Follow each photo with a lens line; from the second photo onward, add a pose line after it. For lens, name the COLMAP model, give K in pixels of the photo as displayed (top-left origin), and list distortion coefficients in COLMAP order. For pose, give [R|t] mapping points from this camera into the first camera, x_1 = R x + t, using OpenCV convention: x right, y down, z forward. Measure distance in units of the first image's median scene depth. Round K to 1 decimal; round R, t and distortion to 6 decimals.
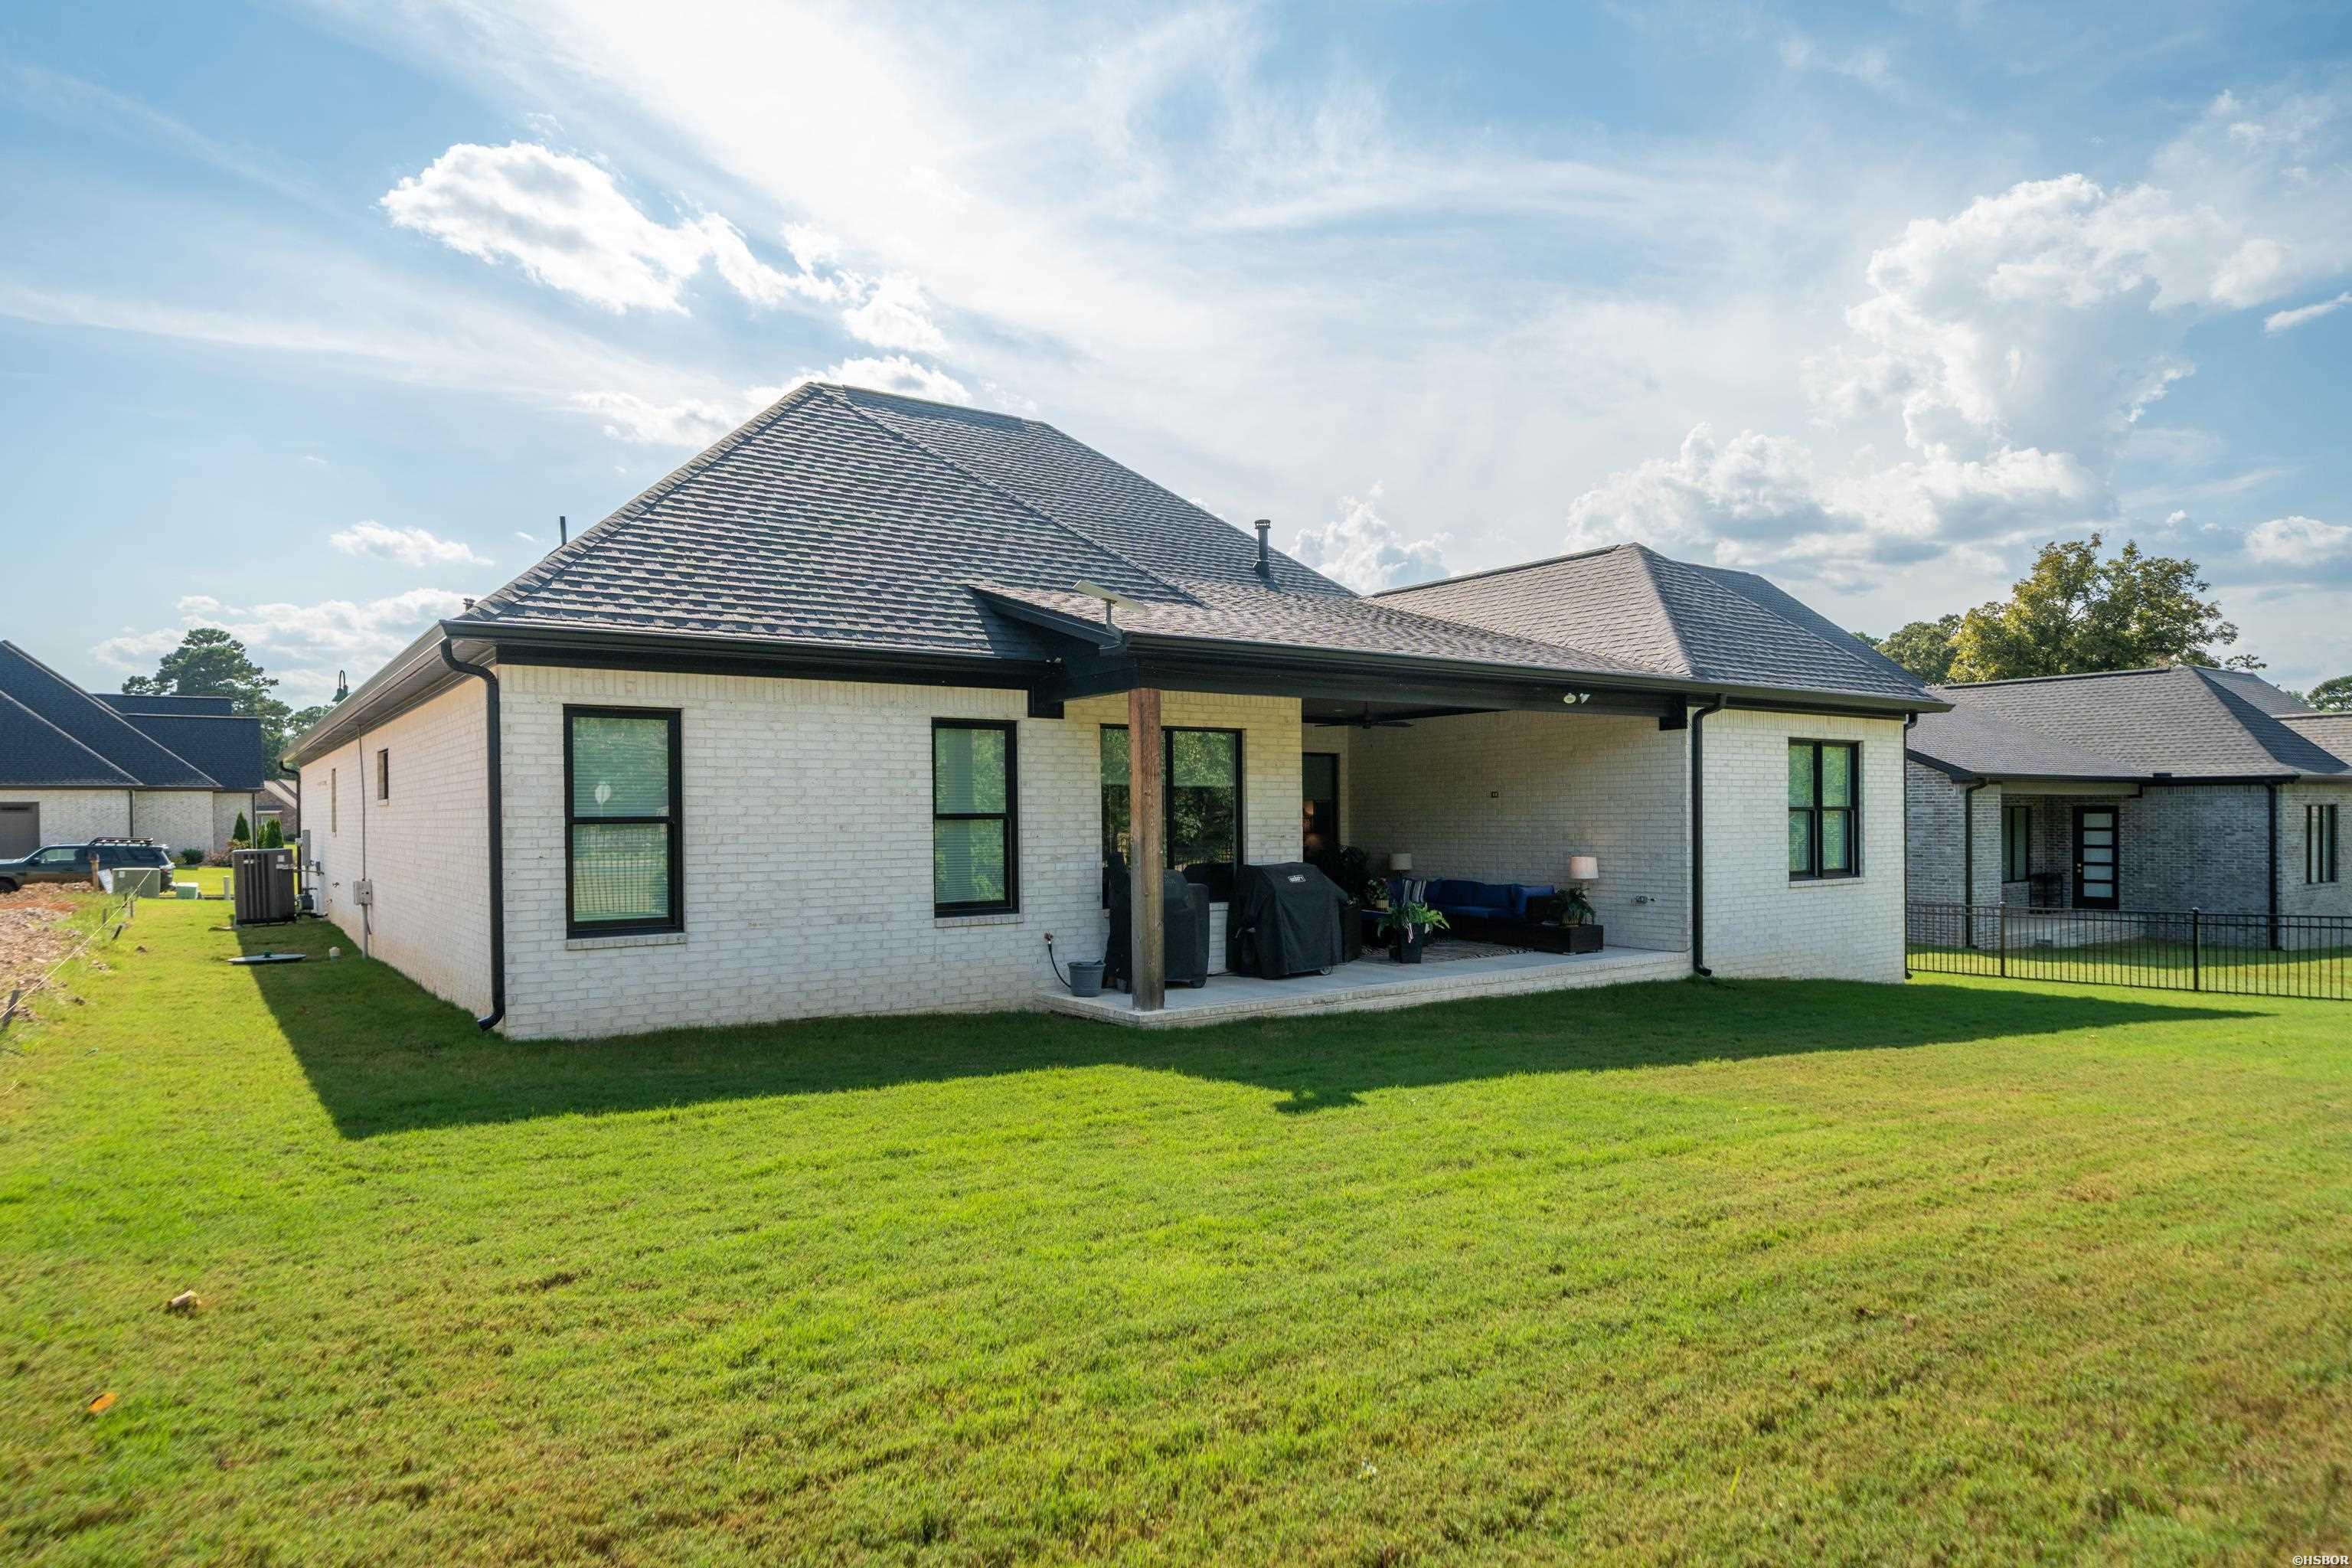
lens RADIAL K [[1403.4, 0, 1161.5], [0, 1403.4, 803.9], [0, 0, 1]] dist [-0.041699, -0.002314]
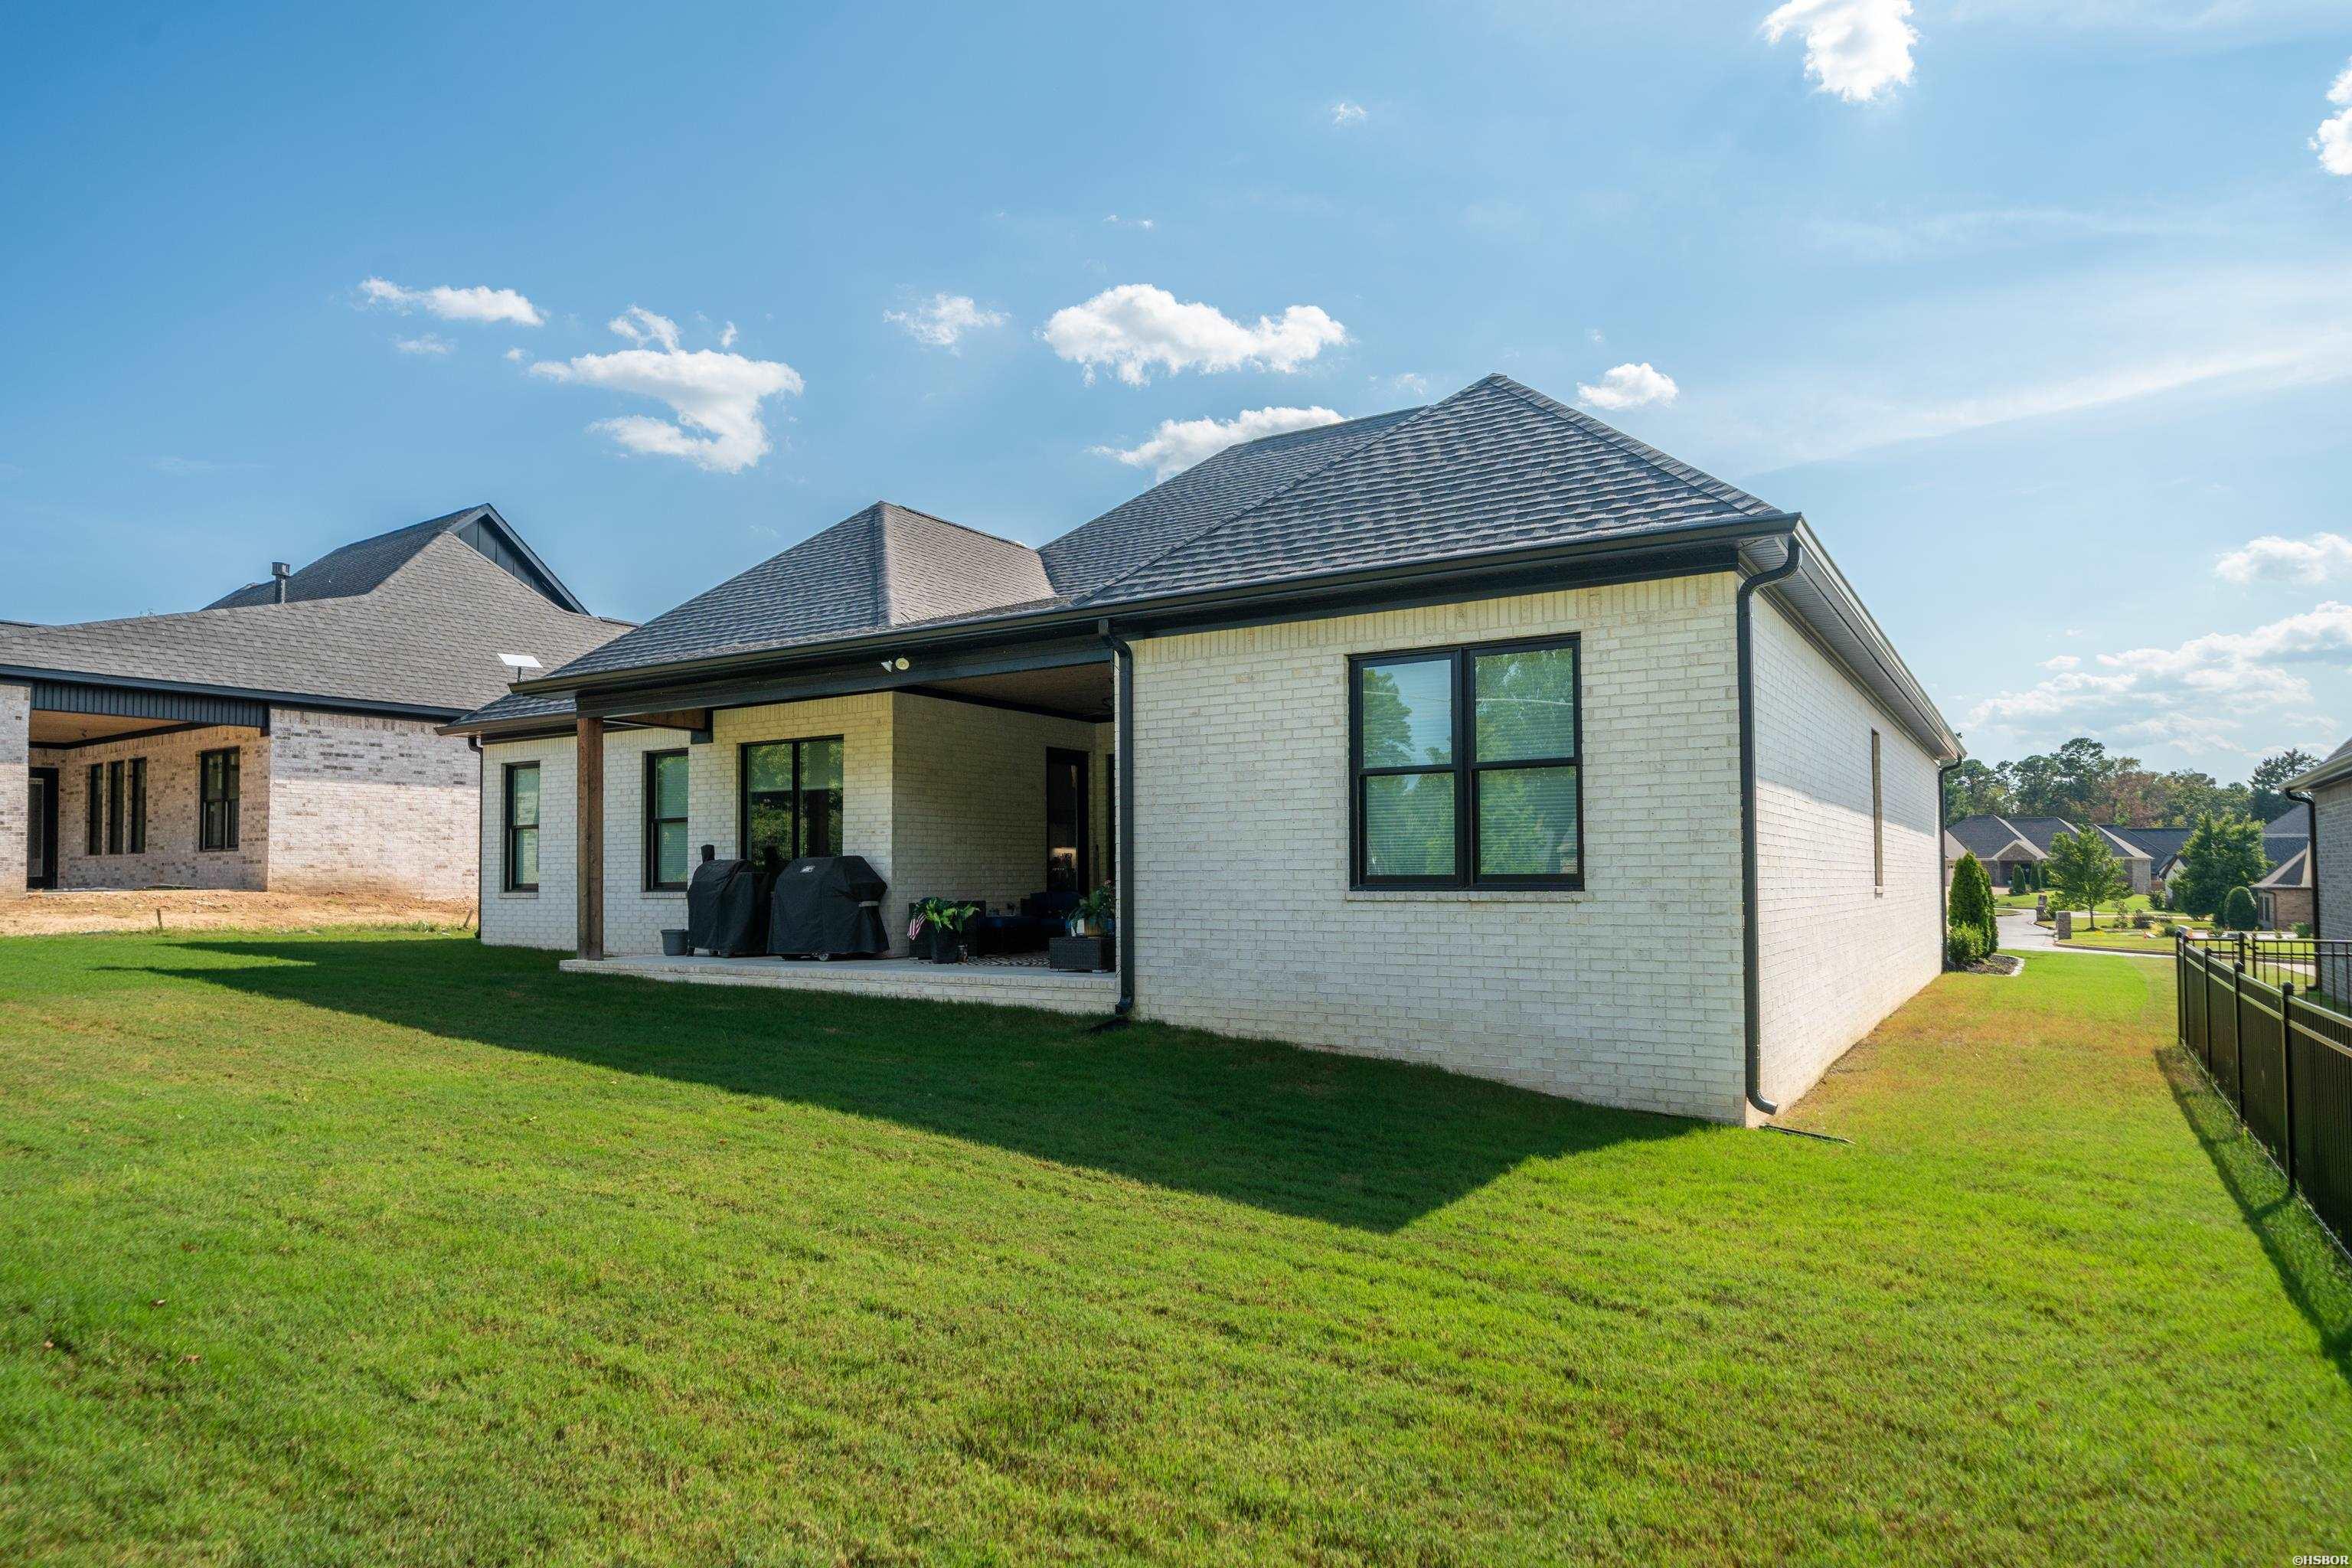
lens RADIAL K [[1403.4, 0, 1182.1], [0, 1403.4, 796.9], [0, 0, 1]] dist [-0.041699, -0.002314]
pose [[0.386161, -0.044422, -0.921361, 1.152291], [0.018532, 0.999012, -0.040398, 0.044722], [0.922245, -0.001474, 0.386603, 0.810455]]
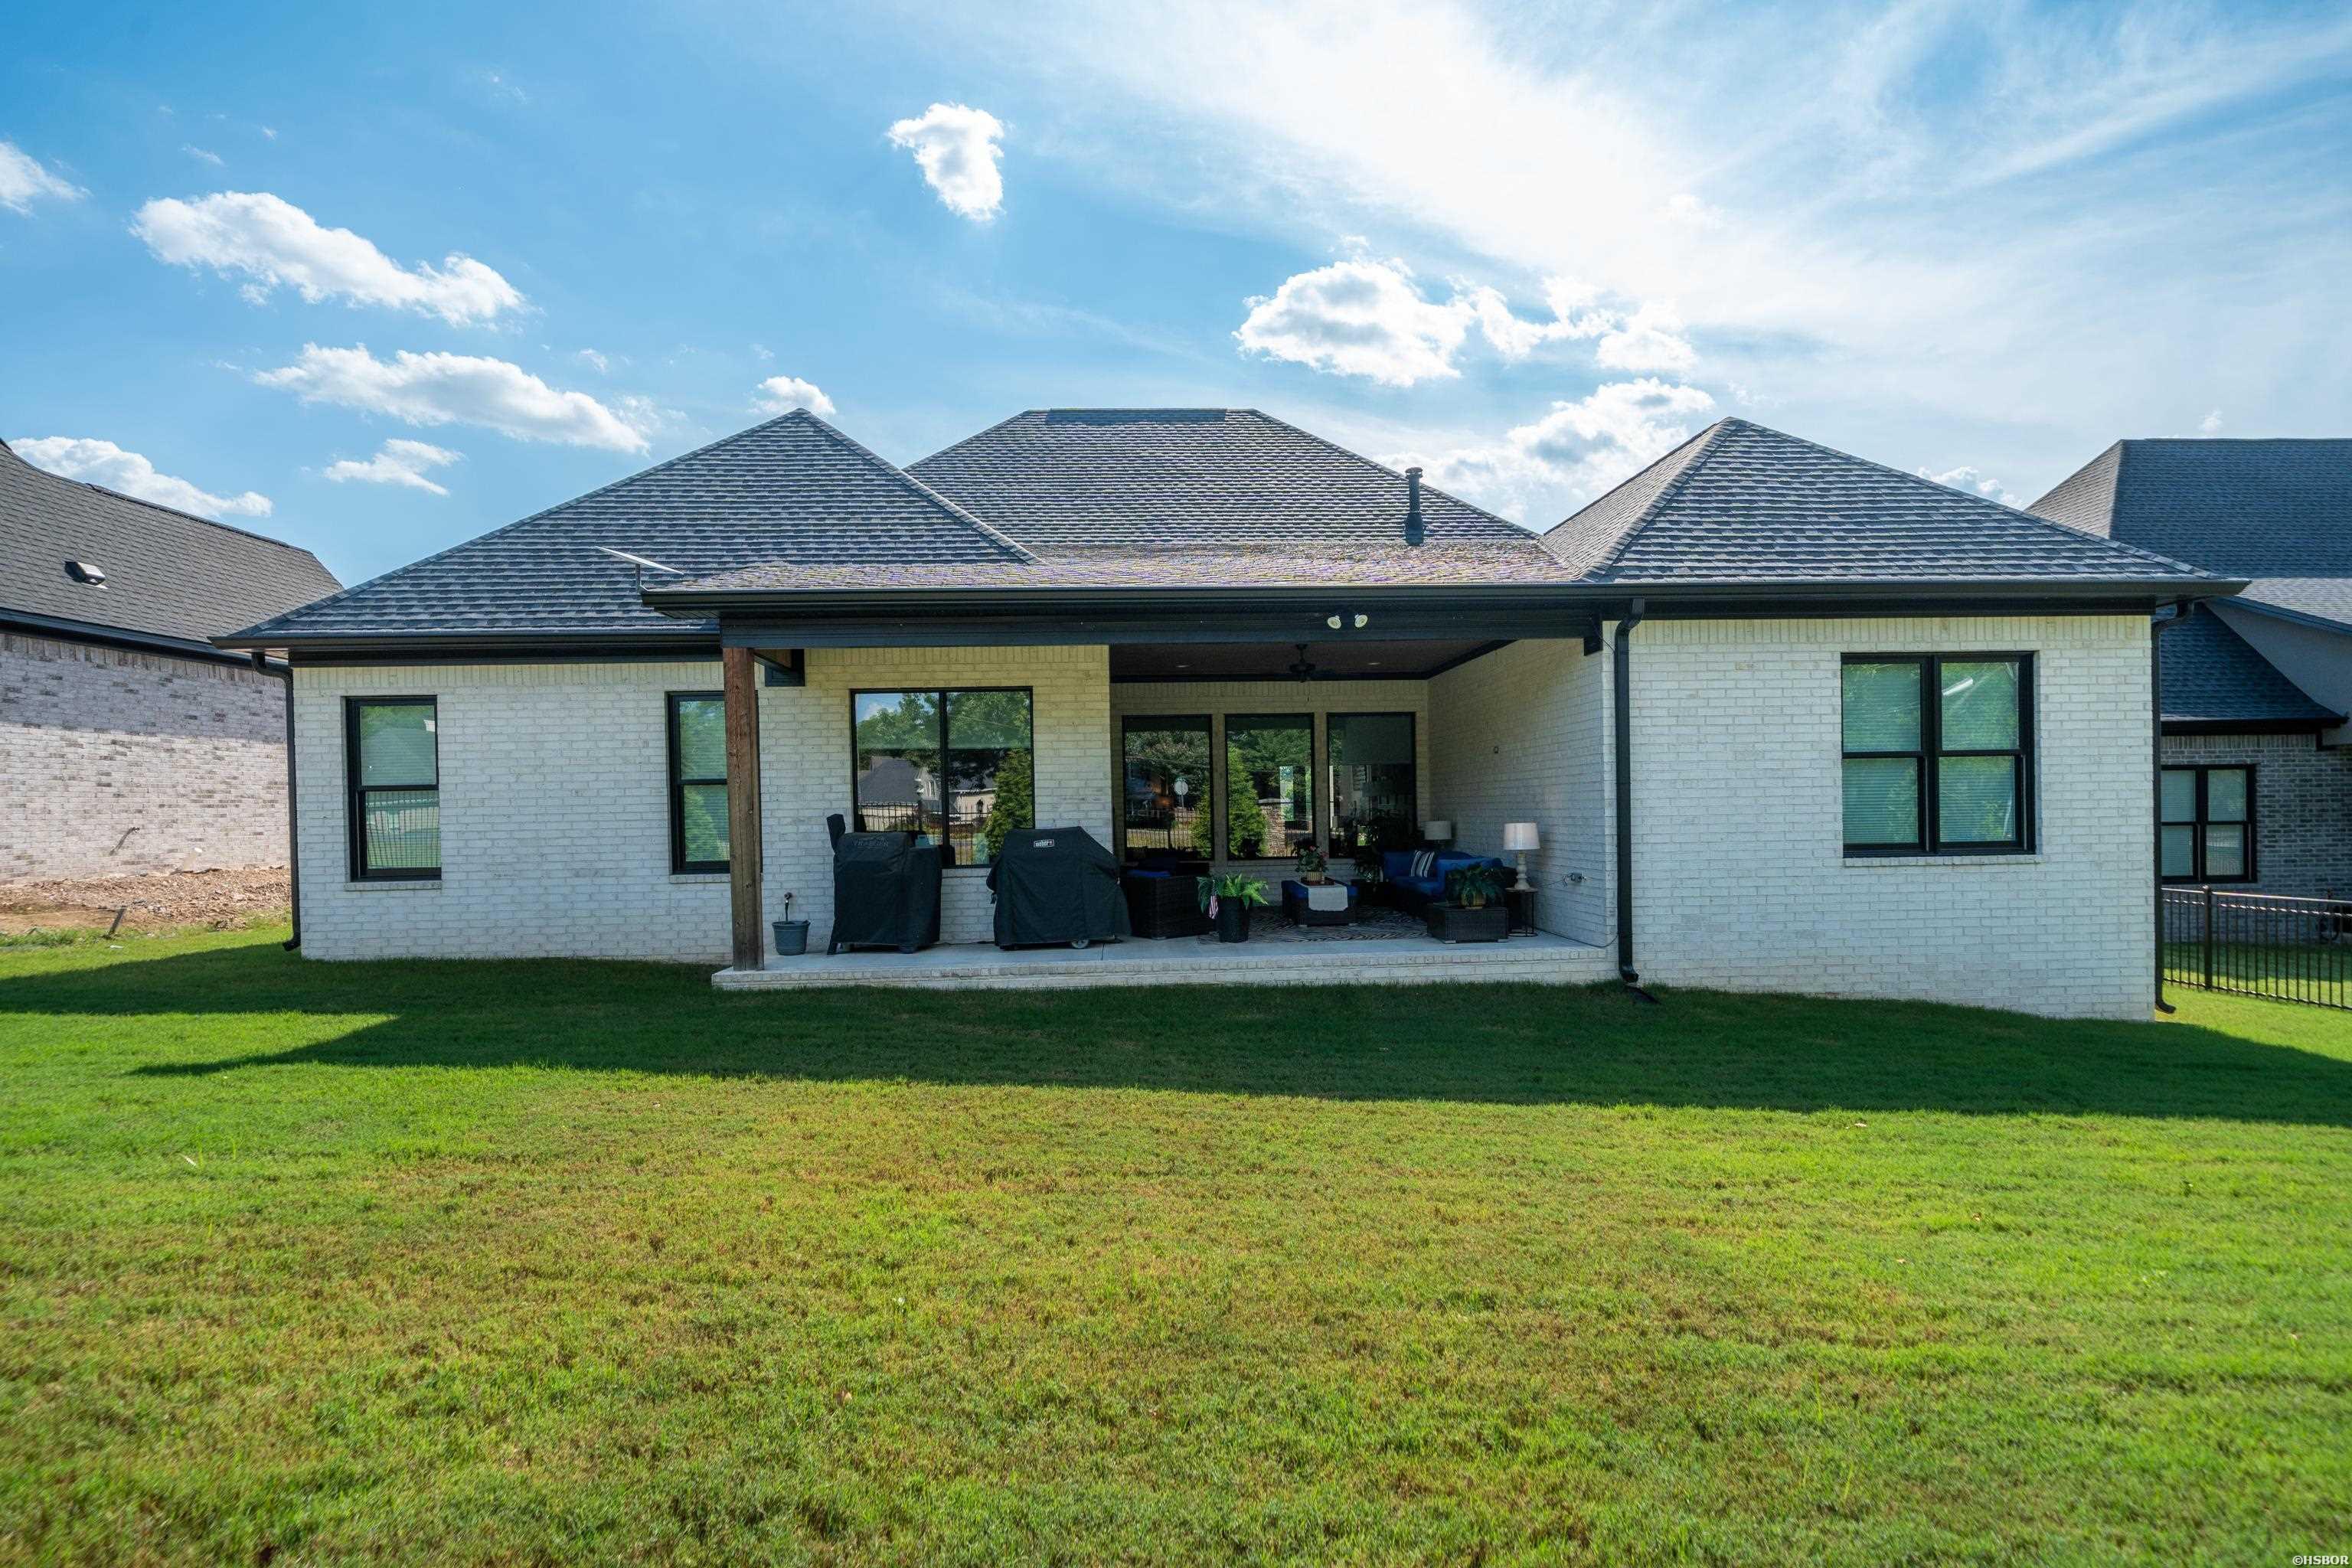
lens RADIAL K [[1180.6, 0, 1181.5], [0, 1180.6, 801.3], [0, 0, 1]] dist [-0.012656, 0.005959]
pose [[0.843964, -0.007970, -0.536341, 0.566756], [0.016699, 0.999795, 0.011420, 0.017434], [0.536141, -0.018595, 0.843924, 0.370587]]
